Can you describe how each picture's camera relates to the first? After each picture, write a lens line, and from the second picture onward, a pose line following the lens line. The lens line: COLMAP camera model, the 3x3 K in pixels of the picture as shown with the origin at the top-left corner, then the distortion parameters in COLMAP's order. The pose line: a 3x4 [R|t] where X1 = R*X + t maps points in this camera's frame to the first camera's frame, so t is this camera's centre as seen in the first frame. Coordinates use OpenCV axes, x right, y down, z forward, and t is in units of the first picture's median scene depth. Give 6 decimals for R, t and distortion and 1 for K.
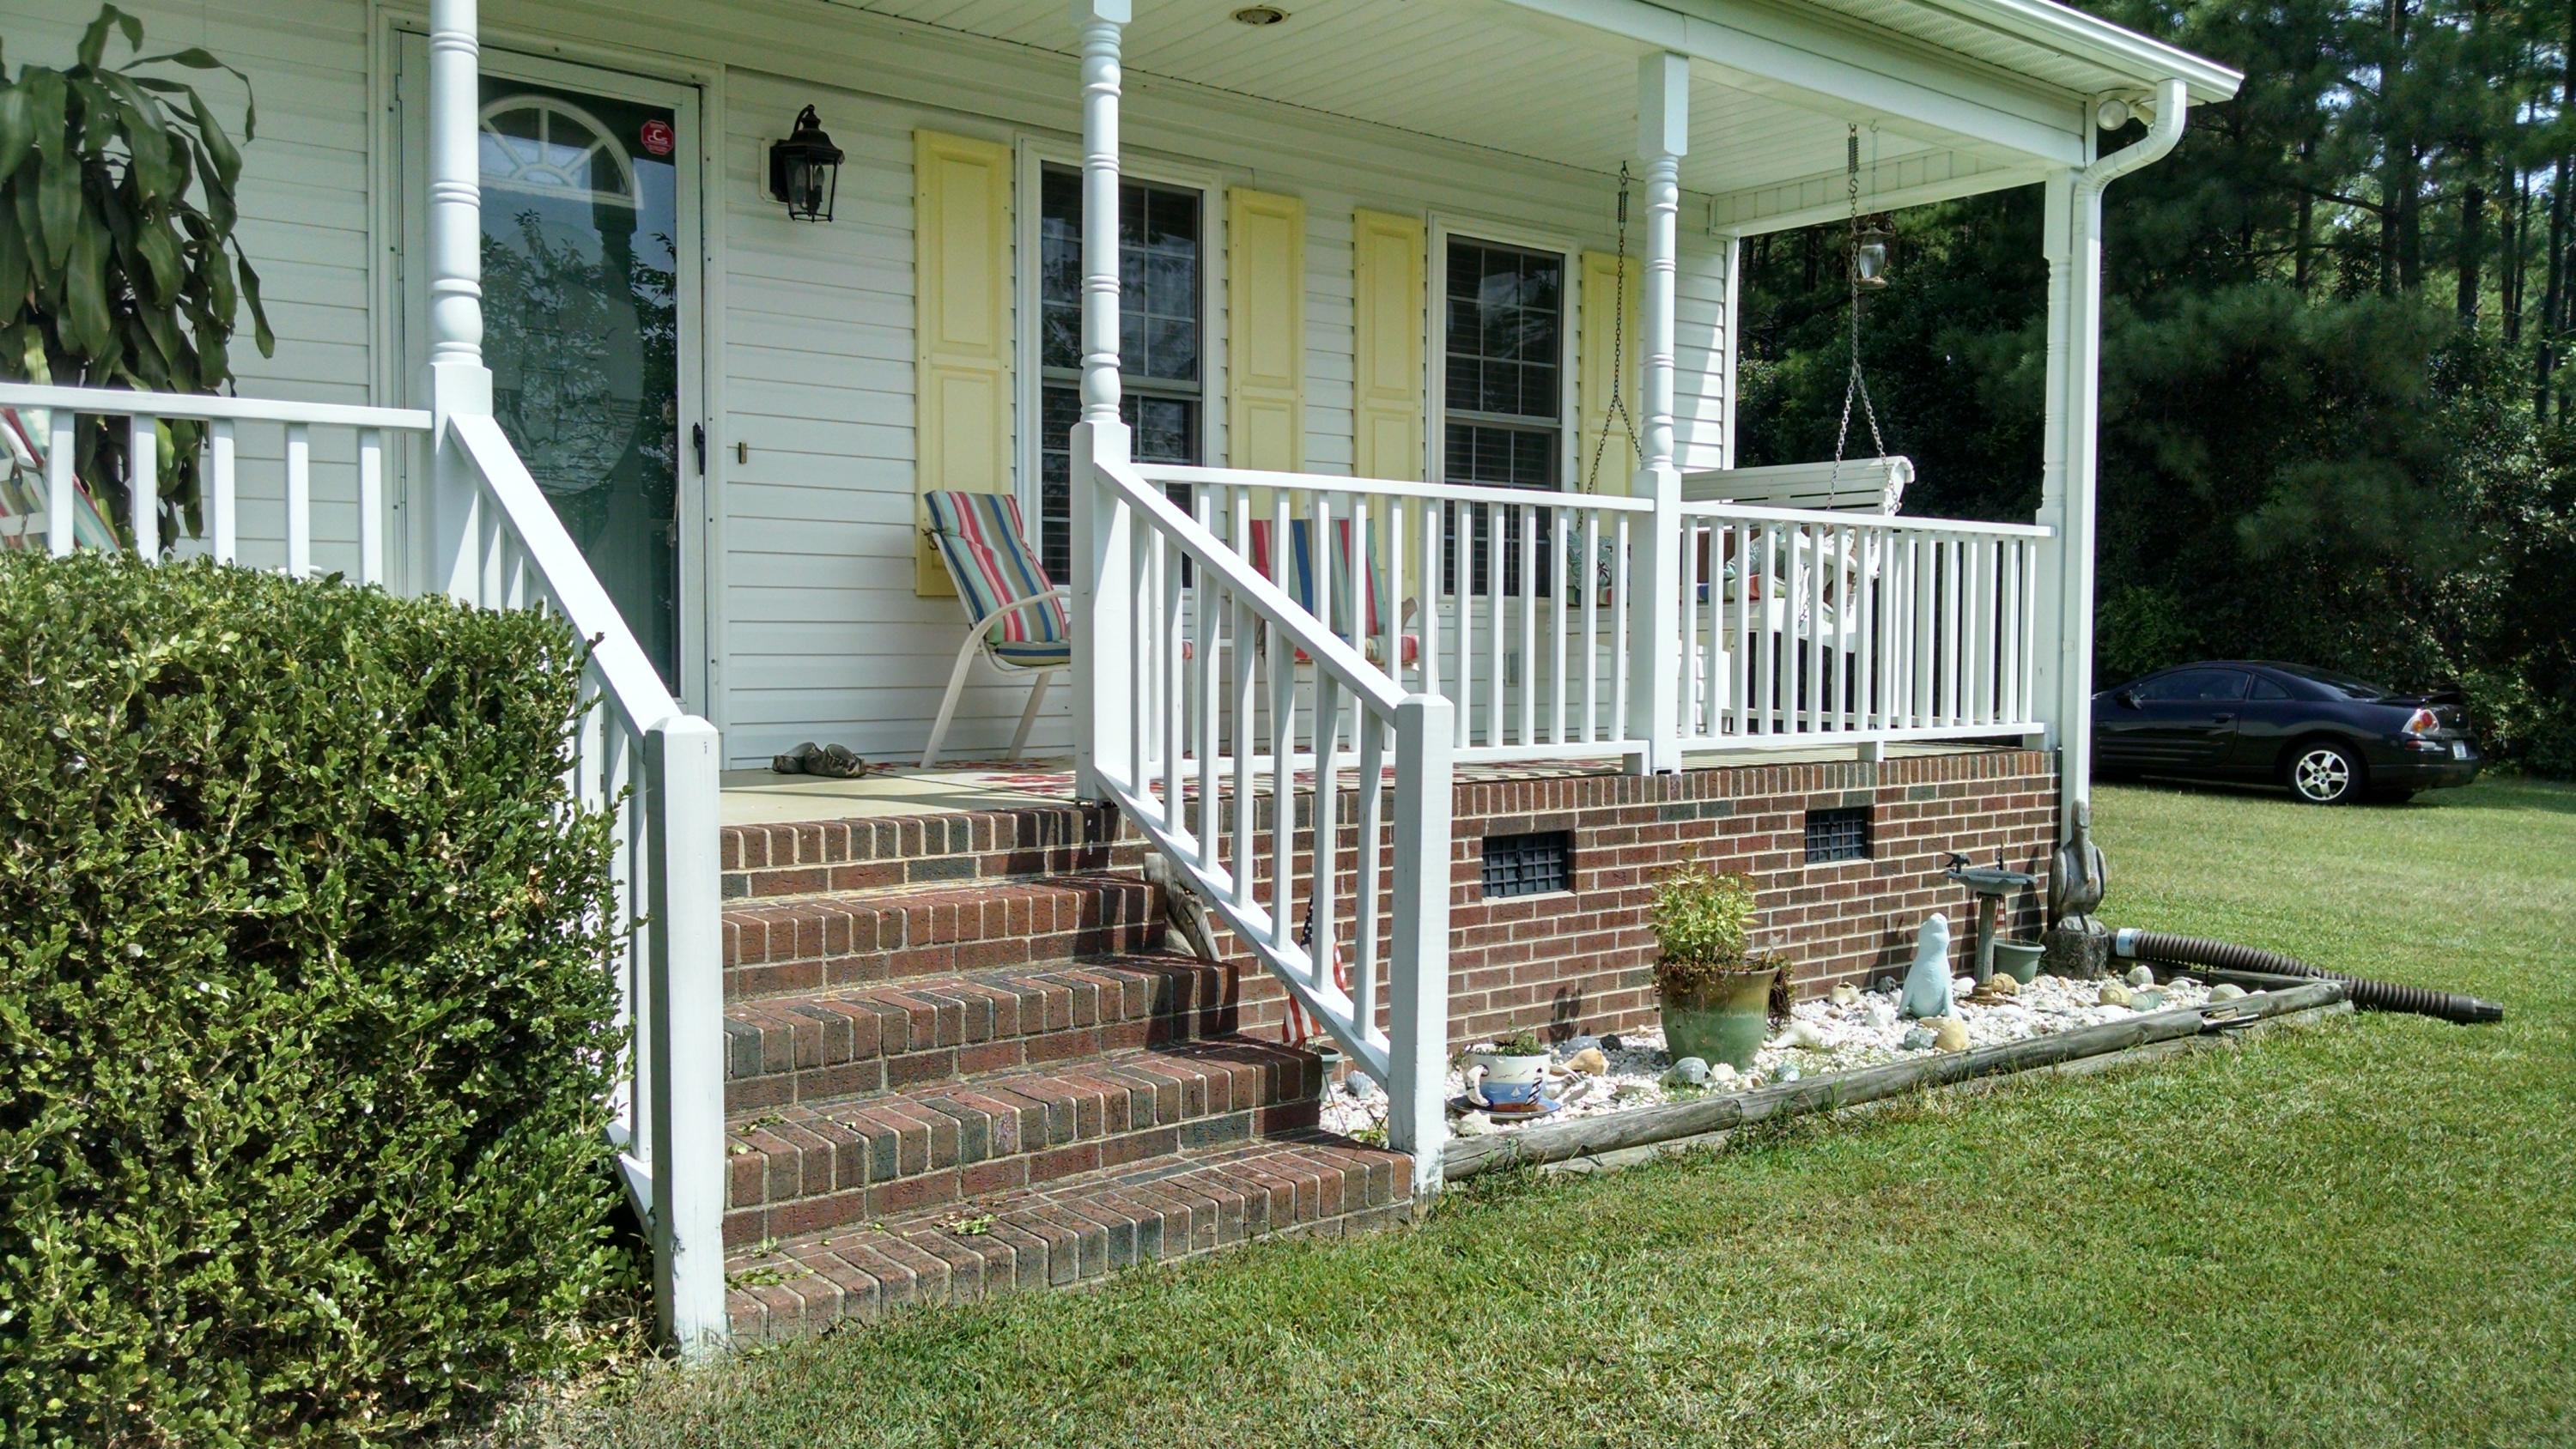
lens RADIAL K [[1933.3, 0, 1289.0], [0, 1933.3, 710.9], [0, 0, 1]] dist [0.055094, -0.147050]
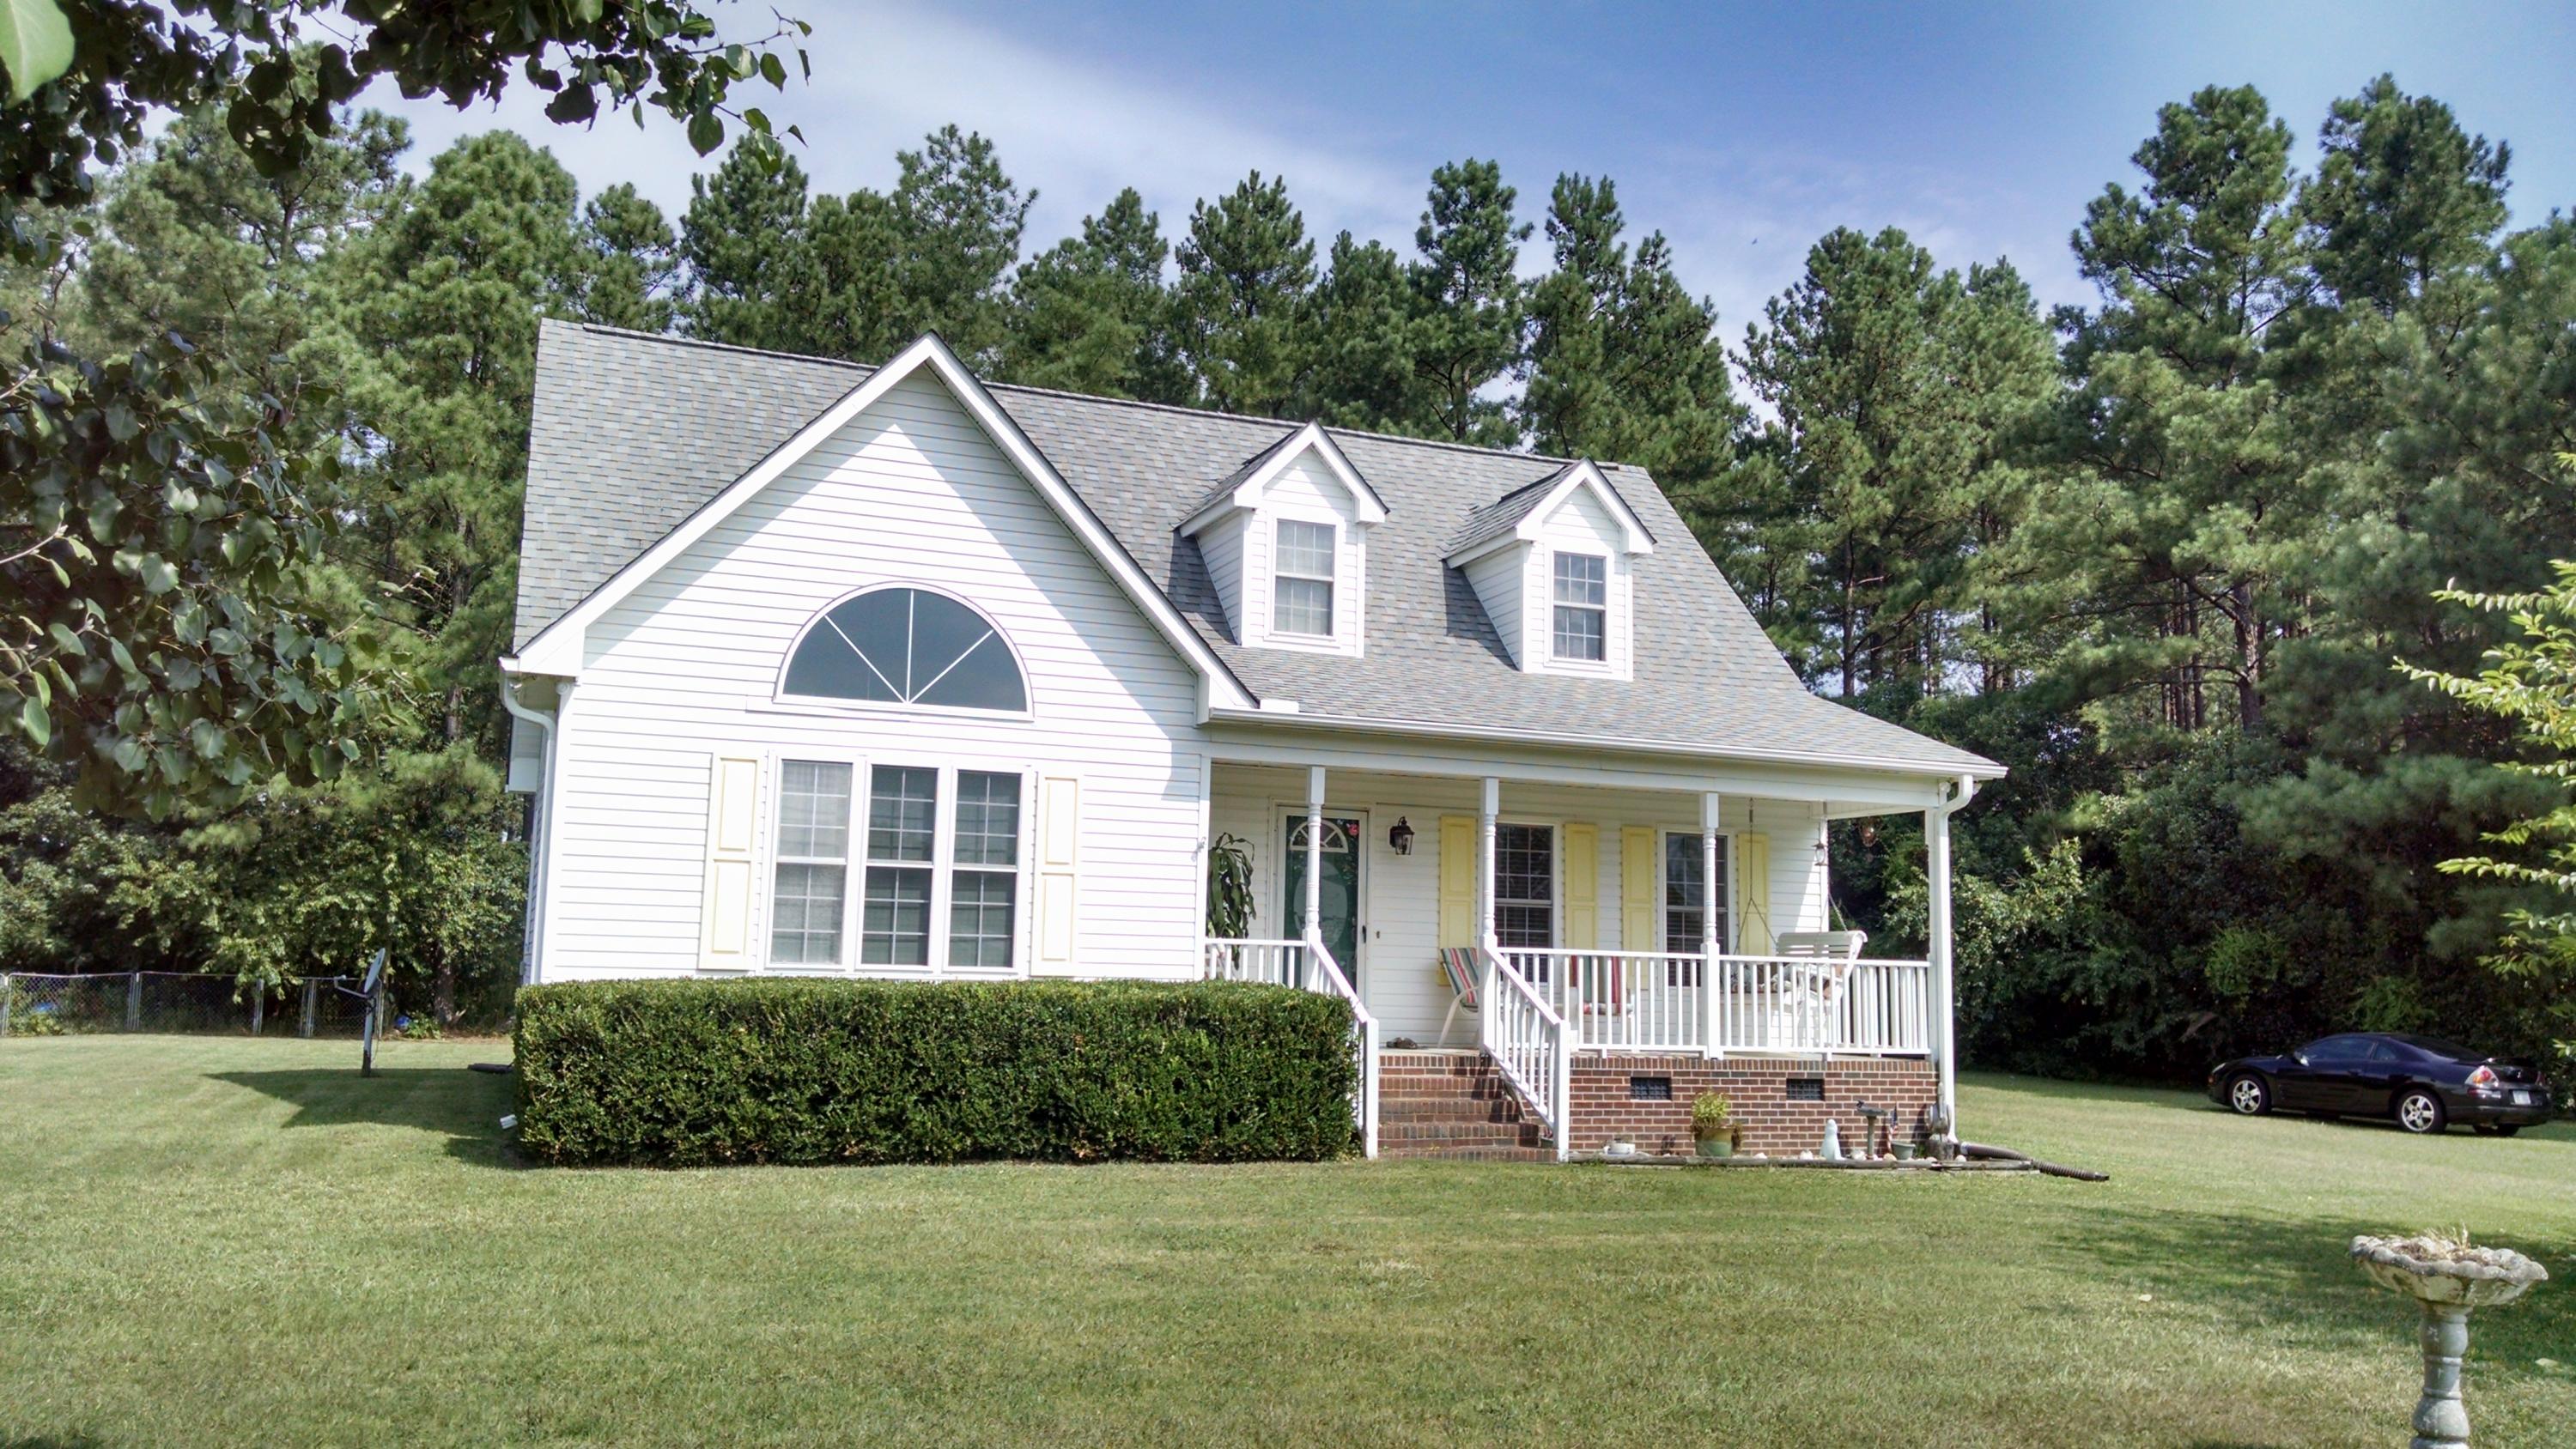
lens RADIAL K [[1933.3, 0, 1289.0], [0, 1933.3, 710.9], [0, 0, 1]] dist [0.055094, -0.147050]
pose [[0.954198, -0.027553, -0.297903, 0.486354], [-0.028143, 0.983068, -0.181067, 0.066528], [0.297848, 0.181157, 0.937266, -1.906797]]
